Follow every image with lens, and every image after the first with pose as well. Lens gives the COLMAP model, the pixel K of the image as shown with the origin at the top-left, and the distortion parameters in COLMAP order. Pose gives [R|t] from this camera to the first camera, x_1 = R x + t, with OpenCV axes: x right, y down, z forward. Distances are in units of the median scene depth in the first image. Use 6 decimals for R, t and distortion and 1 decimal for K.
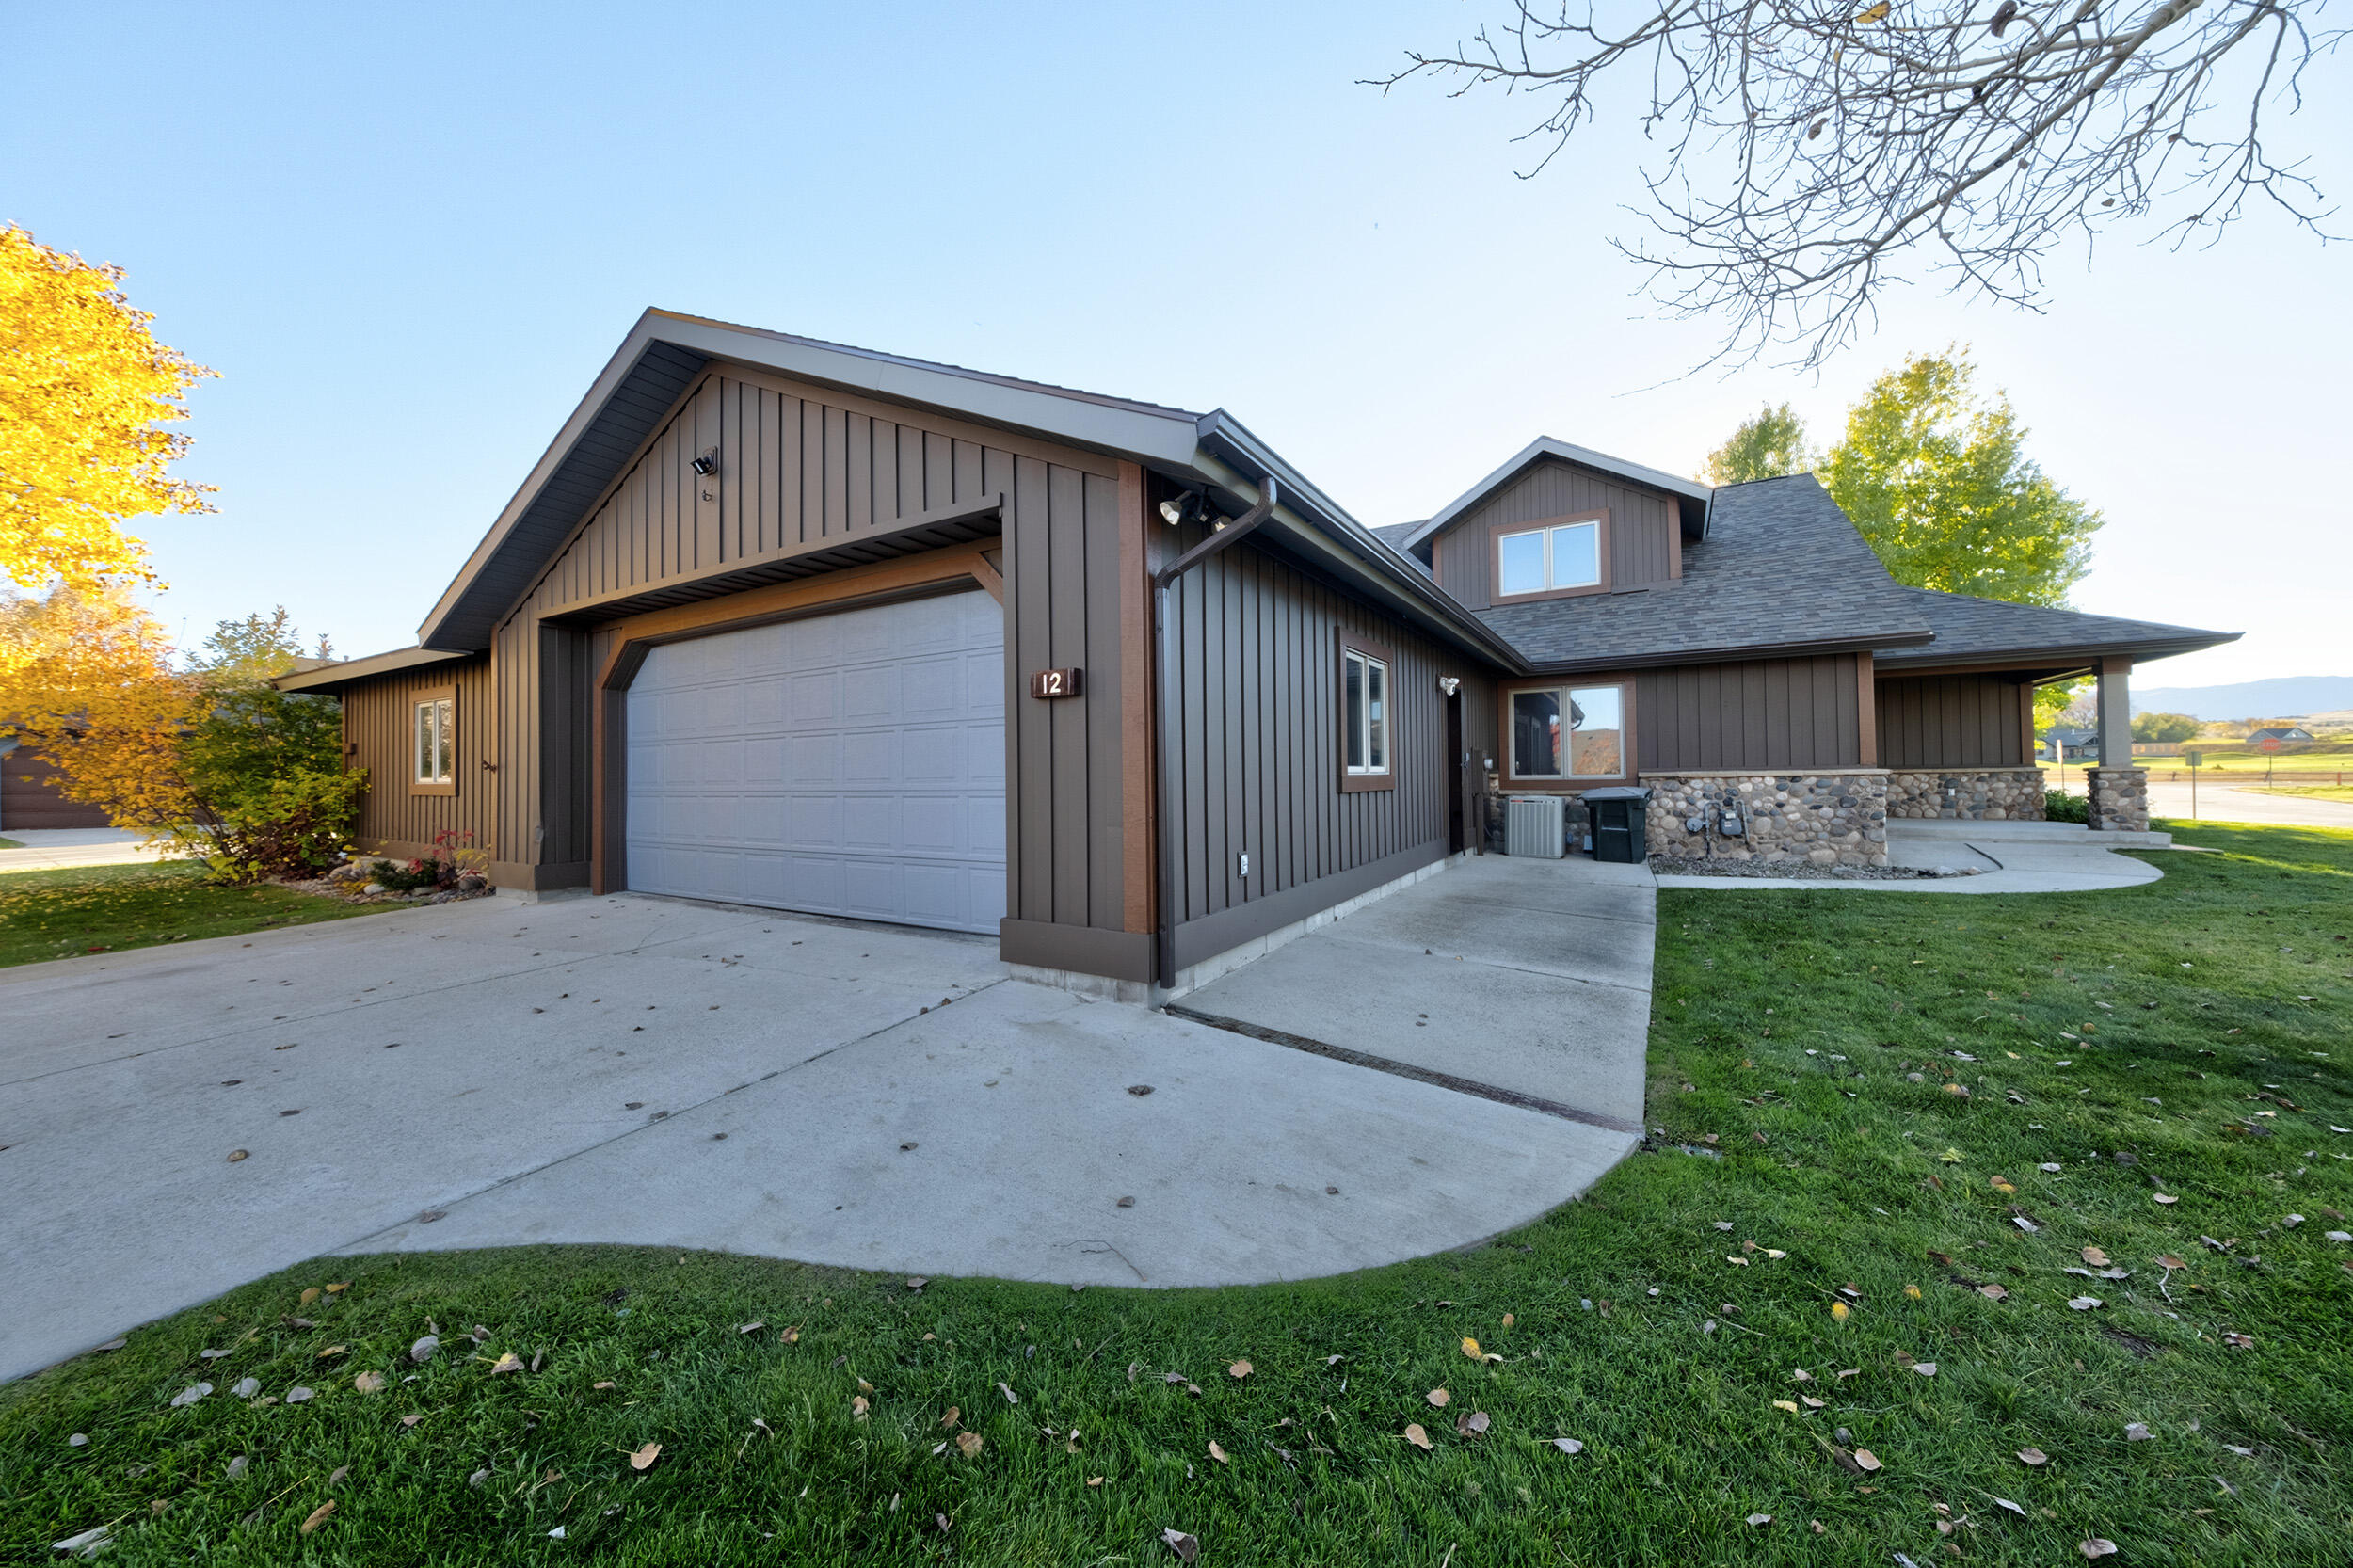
lens RADIAL K [[796.7, 0, 1178.4], [0, 796.7, 767.3], [0, 0, 1]] dist [0.004654, -0.000649]
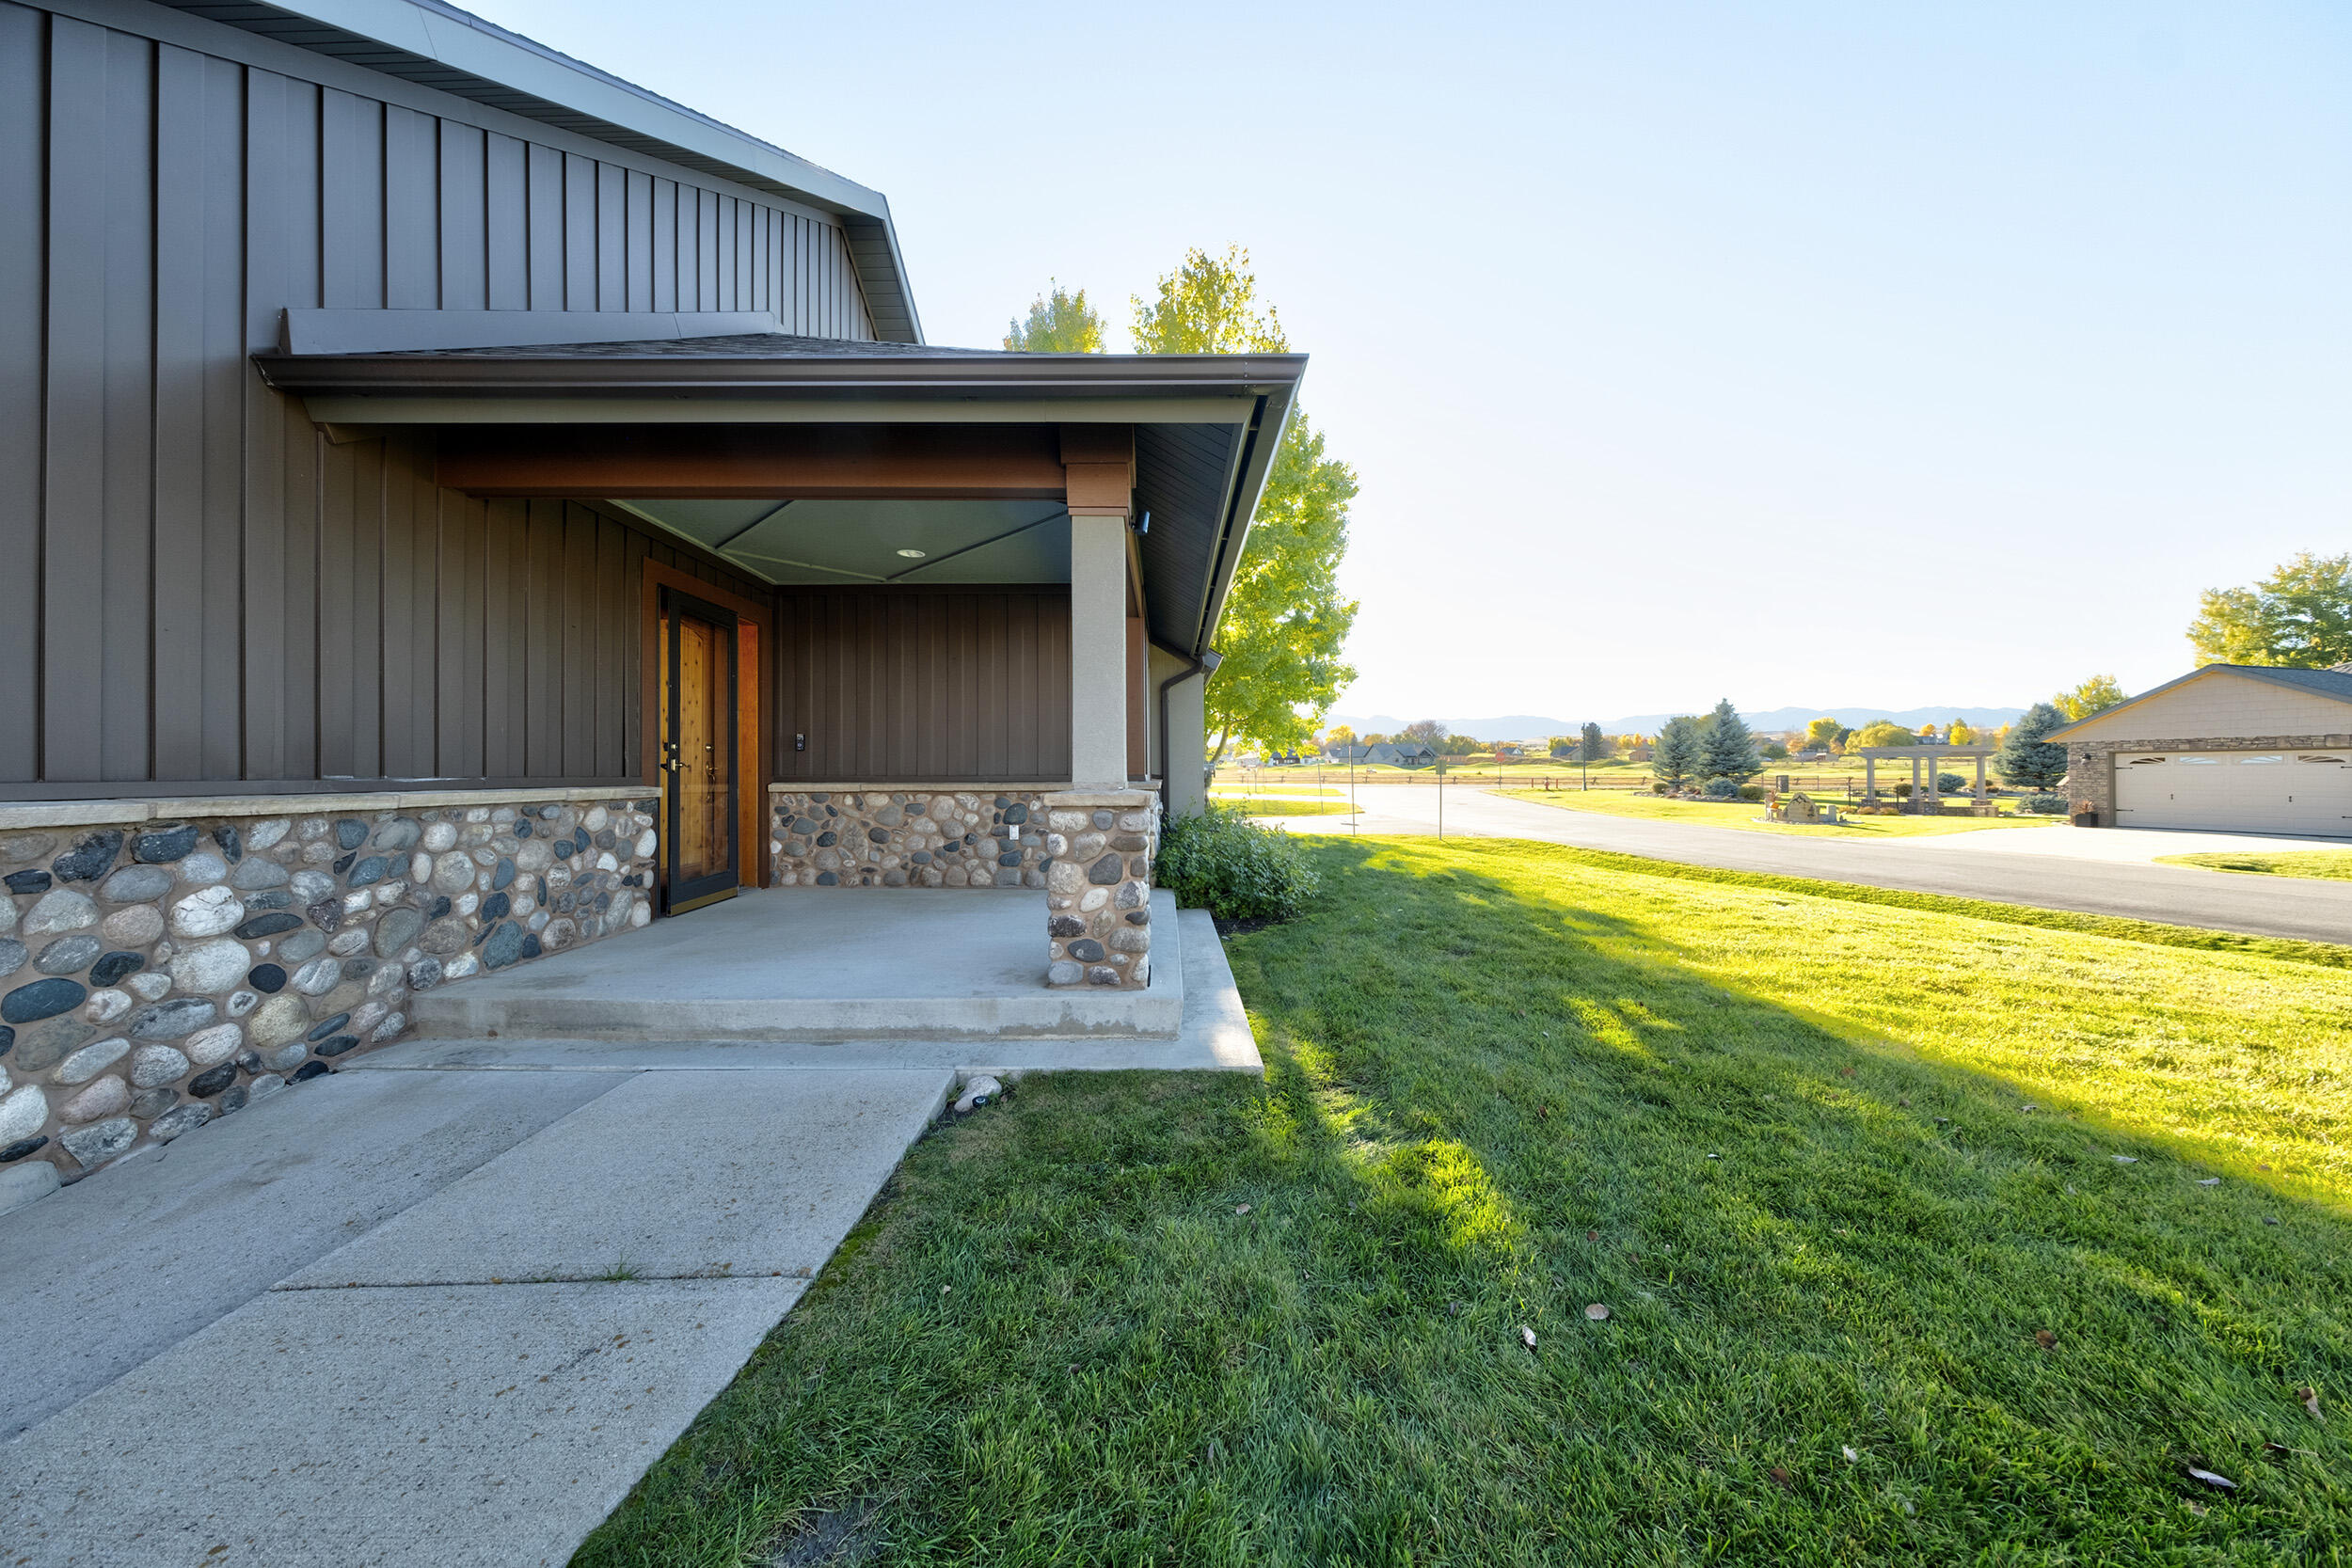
lens RADIAL K [[796.3, 0, 1180.6], [0, 796.3, 764.6], [0, 0, 1]] dist [0.004654, -0.000649]
pose [[0.852717, 0.012330, 0.522228, 0.972109], [-0.011104, 0.999923, -0.005477, -0.009335], [-0.522256, -0.001129, 0.852788, 0.659672]]
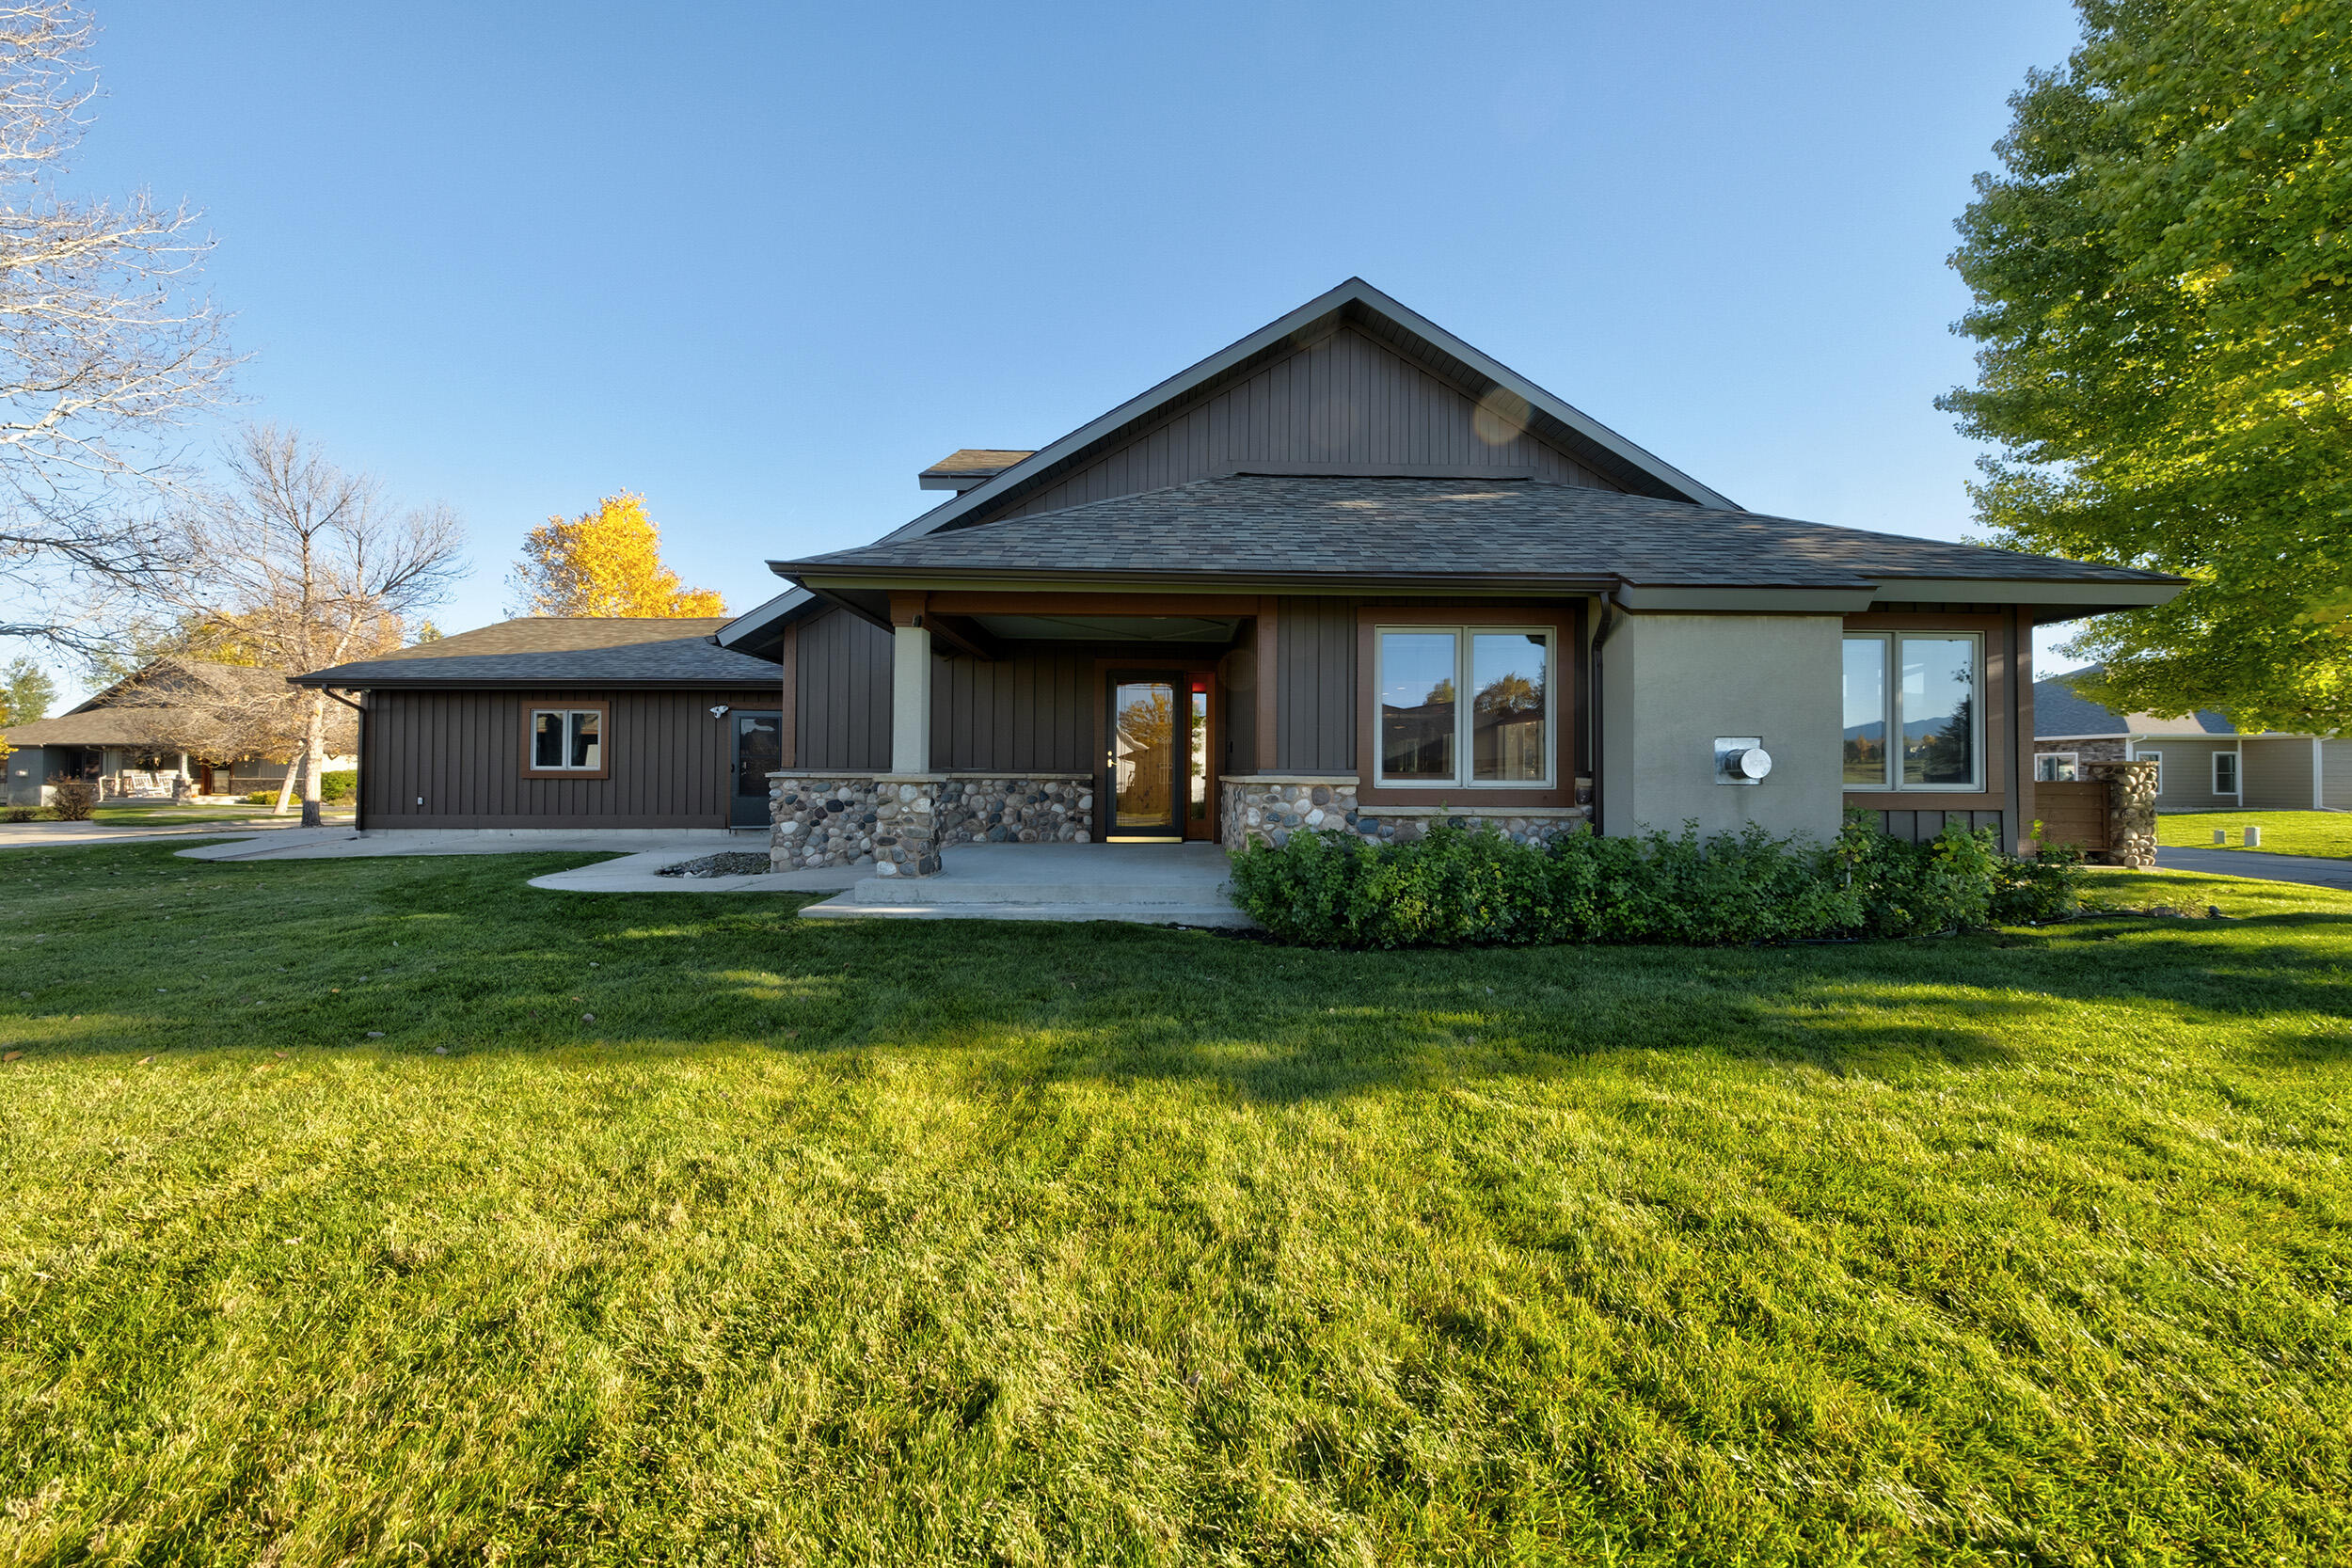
lens RADIAL K [[796.3, 0, 1173.5], [0, 796.3, 771.3], [0, 0, 1]] dist [0.004654, -0.000649]
pose [[0.528426, 0.011163, -0.848906, 1.716204], [-0.001310, 0.999923, 0.012333, -0.010298], [0.848978, -0.005405, 0.528400, 0.799483]]
